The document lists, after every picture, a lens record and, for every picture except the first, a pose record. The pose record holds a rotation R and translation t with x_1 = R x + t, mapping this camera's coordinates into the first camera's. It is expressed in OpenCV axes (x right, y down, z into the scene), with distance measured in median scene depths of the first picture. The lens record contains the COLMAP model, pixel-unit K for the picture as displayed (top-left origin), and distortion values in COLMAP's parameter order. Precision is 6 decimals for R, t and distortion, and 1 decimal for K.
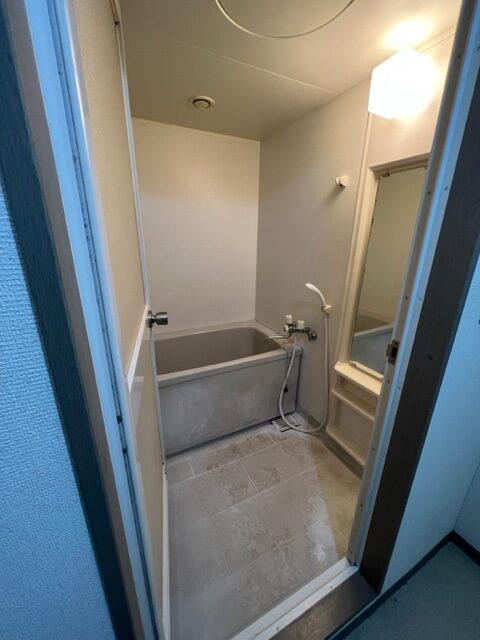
lens RADIAL K [[255.3, 0, 239.5], [0, 255.3, 317.8], [0, 0, 1]] dist [-0.003593, -0.000384]
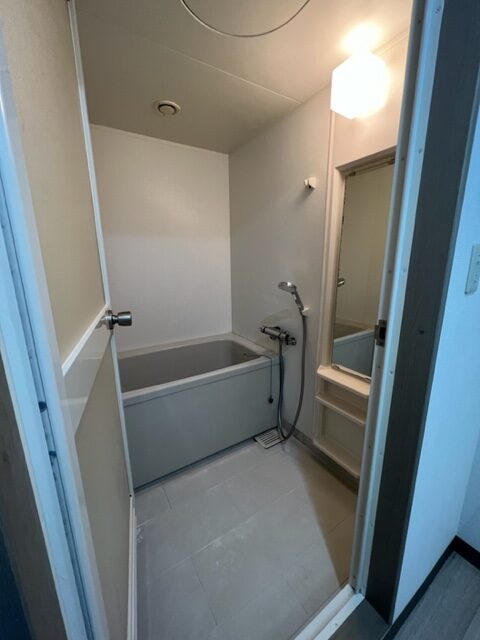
lens RADIAL K [[255.3, 0, 241.5], [0, 255.3, 321.0], [0, 0, 1]] dist [-0.003593, -0.000384]
pose [[0.994232, -0.043249, 0.098144, 0.007257], [0.051944, 0.994779, -0.087839, 0.086449], [-0.093833, 0.092430, 0.991288, 0.076565]]
